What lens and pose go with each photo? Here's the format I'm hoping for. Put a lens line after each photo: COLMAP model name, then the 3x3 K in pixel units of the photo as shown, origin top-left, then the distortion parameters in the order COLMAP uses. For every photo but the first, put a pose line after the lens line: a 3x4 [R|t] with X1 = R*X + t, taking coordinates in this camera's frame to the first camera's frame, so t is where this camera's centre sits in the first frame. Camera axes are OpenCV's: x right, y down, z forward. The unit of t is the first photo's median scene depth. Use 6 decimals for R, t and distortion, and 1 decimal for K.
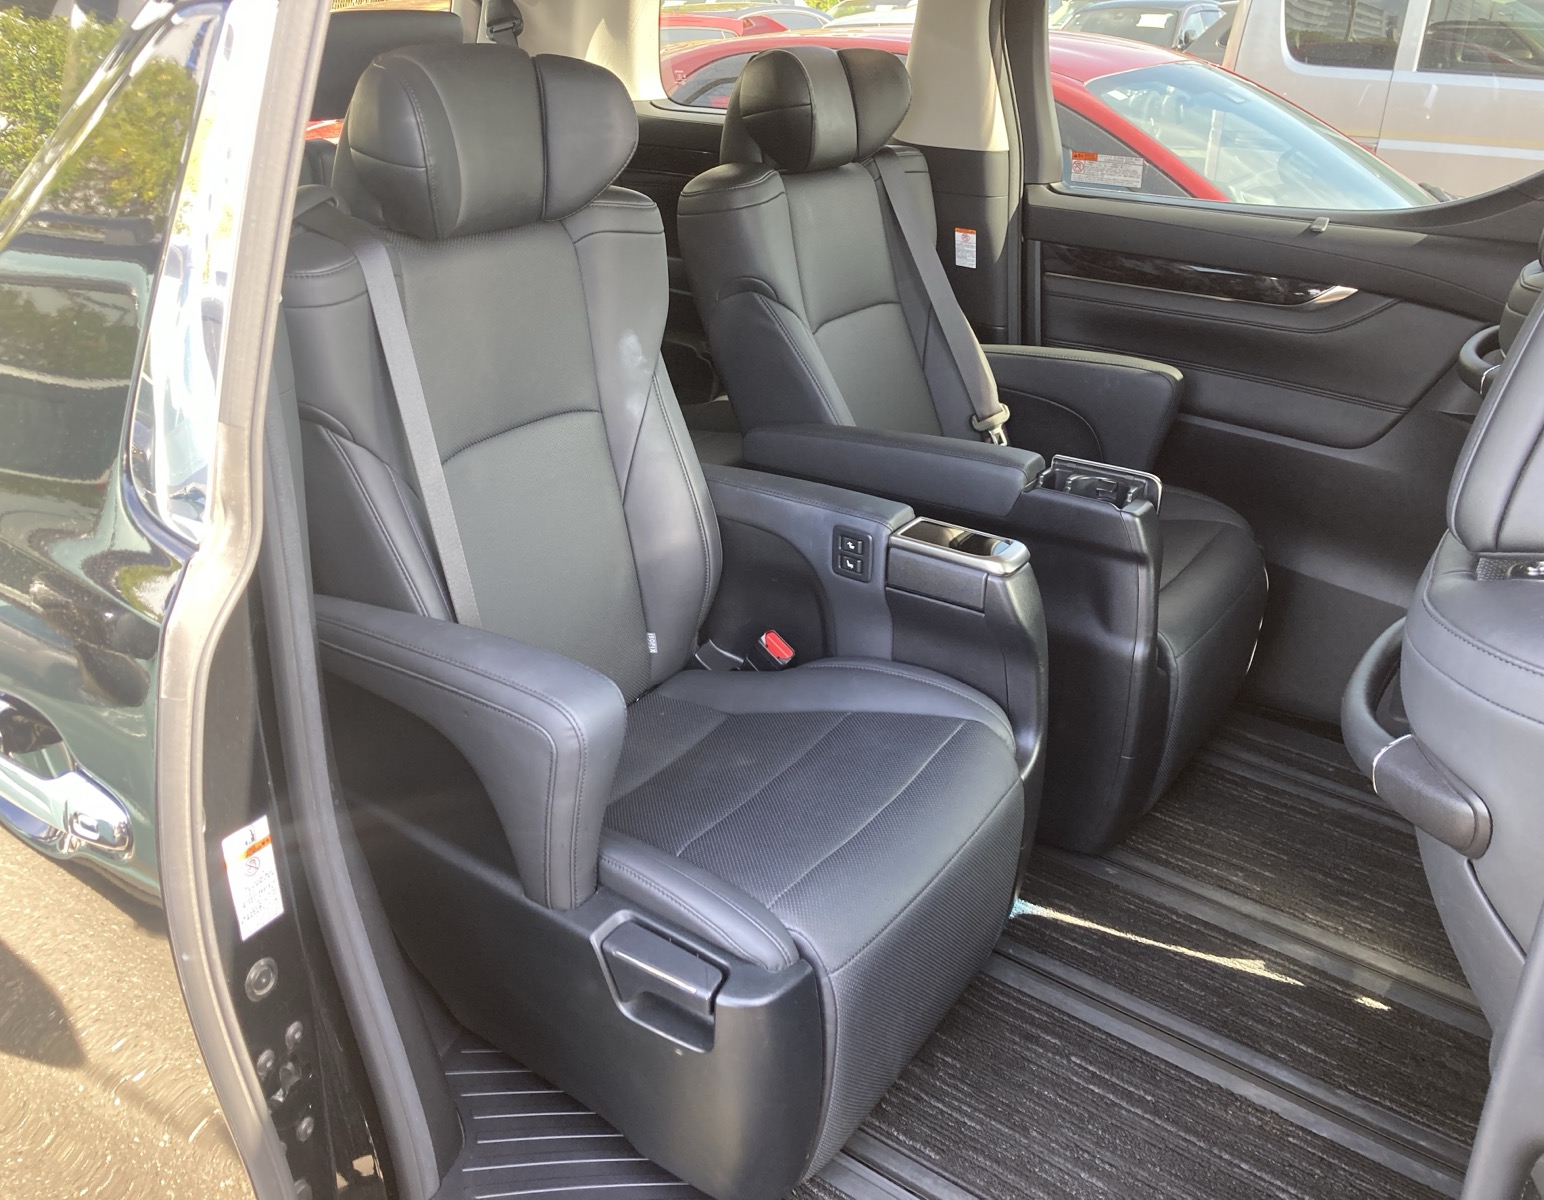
lens RADIAL K [[1383.3, 0, 794.7], [0, 1383.3, 593.6], [0, 0, 1]] dist [0.092850, -0.087287]
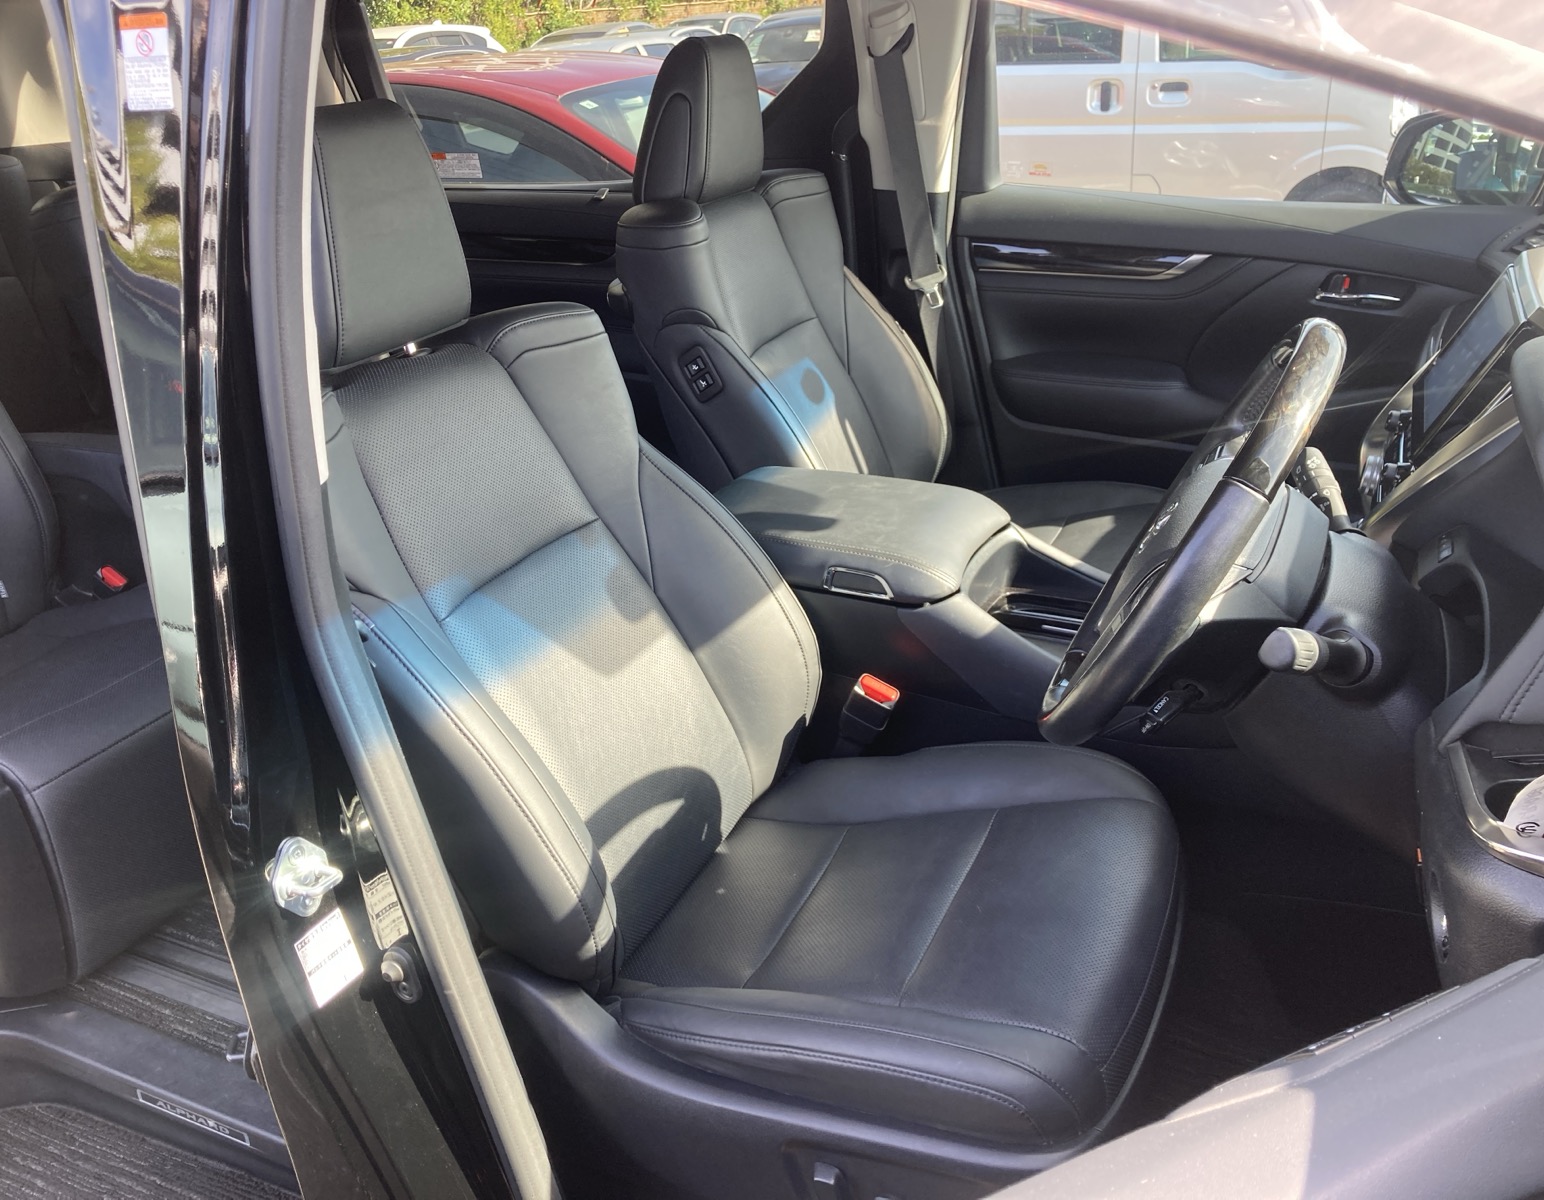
lens RADIAL K [[1383.3, 0, 794.7], [0, 1383.3, 593.6], [0, 0, 1]] dist [0.092850, -0.087287]
pose [[0.982995, -0.131608, 0.128064, 0.444875], [0.134056, 0.990917, -0.010647, 0.156621], [-0.125500, 0.027634, 0.991709, -0.292224]]
